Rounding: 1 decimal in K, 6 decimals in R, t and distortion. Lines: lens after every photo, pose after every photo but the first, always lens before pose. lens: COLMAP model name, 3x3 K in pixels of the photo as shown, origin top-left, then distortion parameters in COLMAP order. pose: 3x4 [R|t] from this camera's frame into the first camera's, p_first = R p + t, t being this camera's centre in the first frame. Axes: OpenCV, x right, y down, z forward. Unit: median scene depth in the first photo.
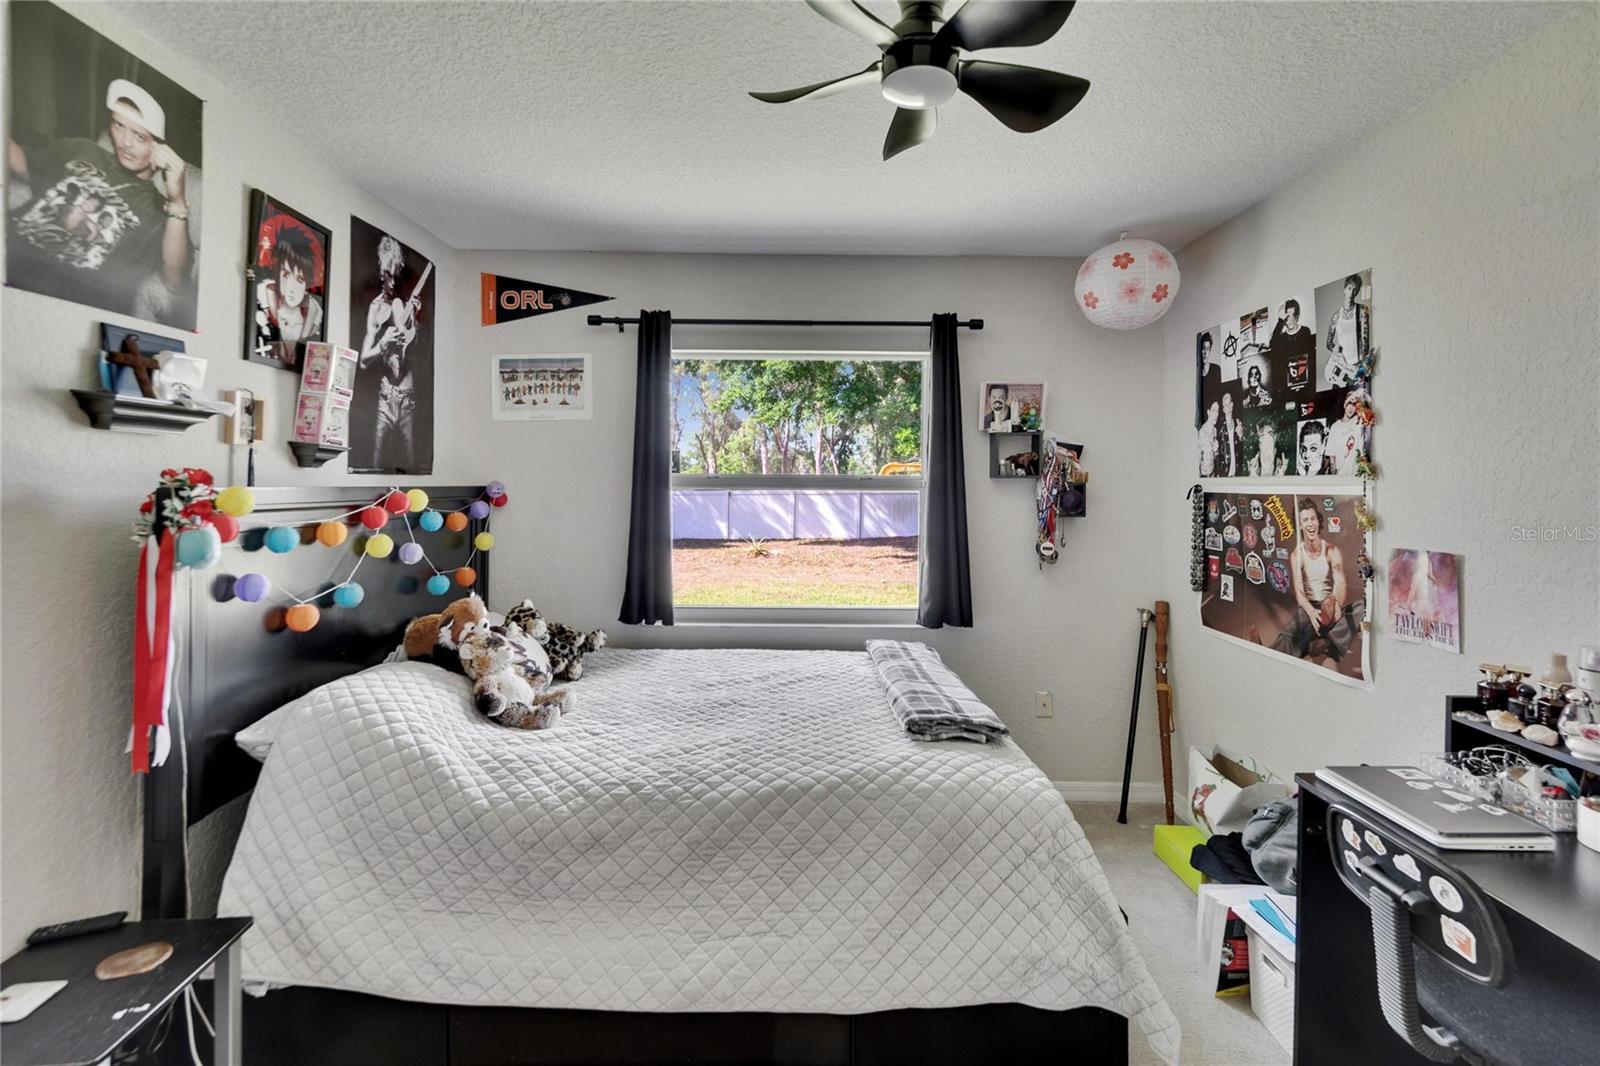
lens RADIAL K [[717.8, 0, 797.6], [0, 717.8, 492.1], [0, 0, 1]] dist [0.000582, 0.000537]
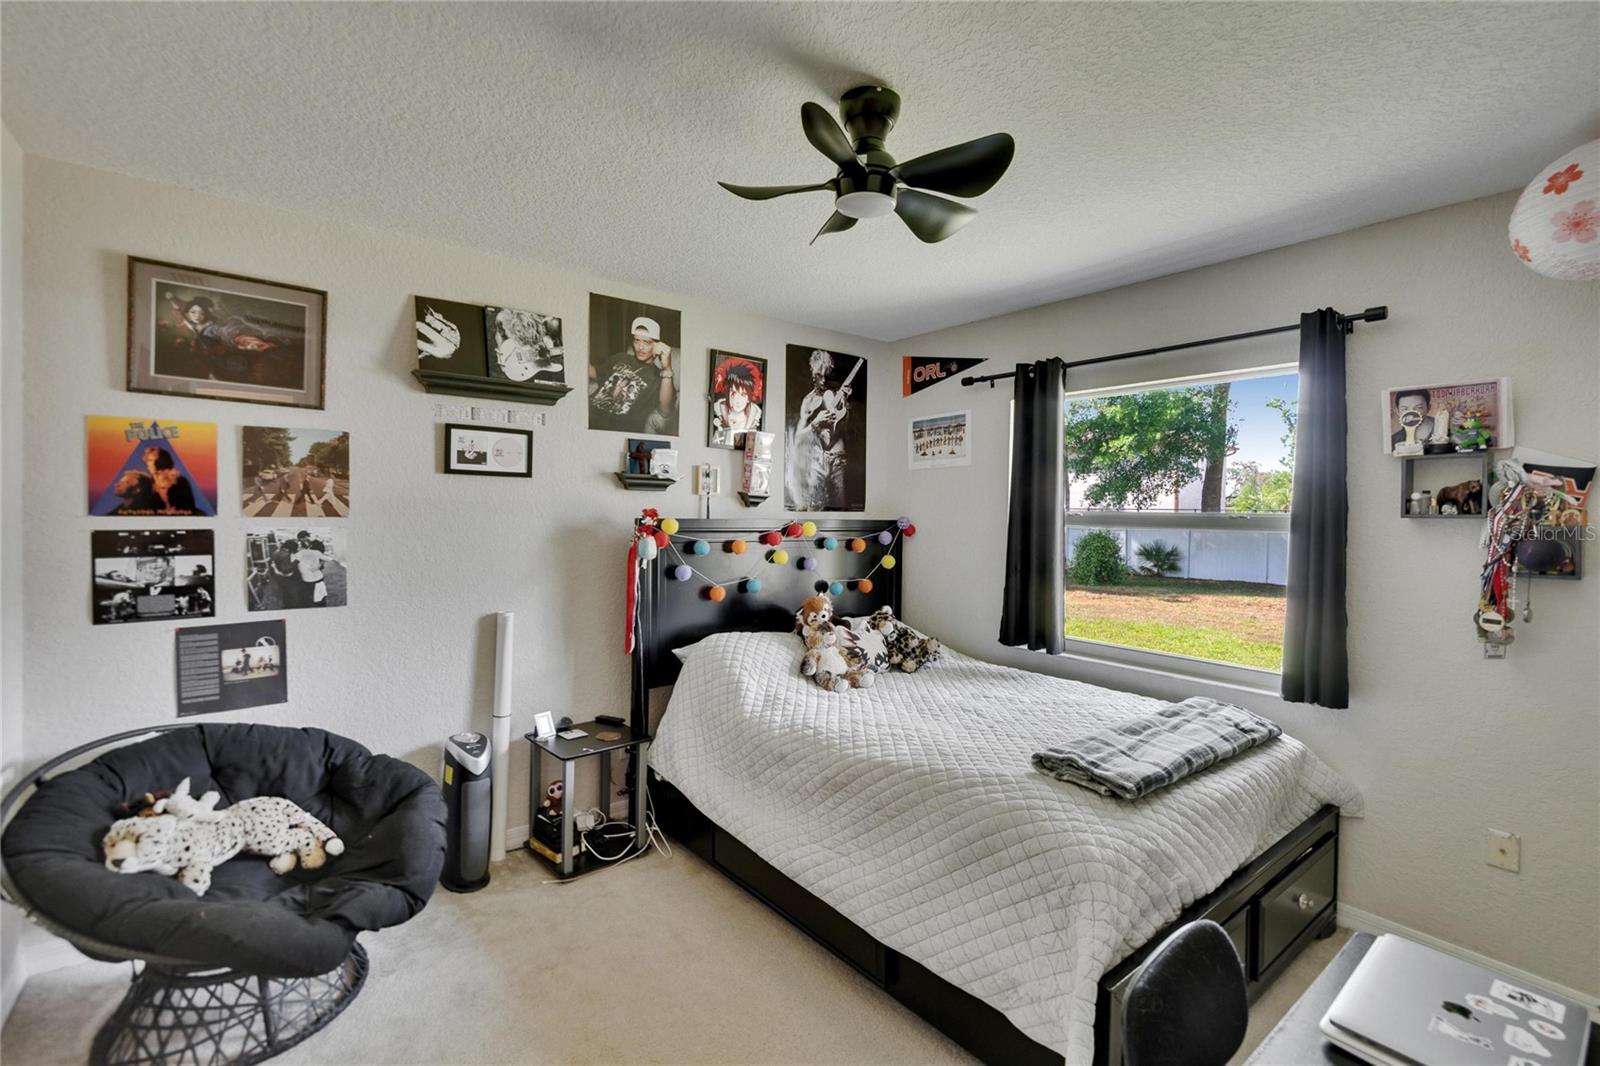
lens RADIAL K [[695.6, 0, 796.8], [0, 695.6, 544.3], [0, 0, 1]] dist [-0.000748, -0.000405]
pose [[0.616442, 0.039743, -0.786397, 0.522628], [-0.020070, 0.999194, 0.034765, -0.005433], [0.787145, -0.005647, 0.616742, 0.077383]]
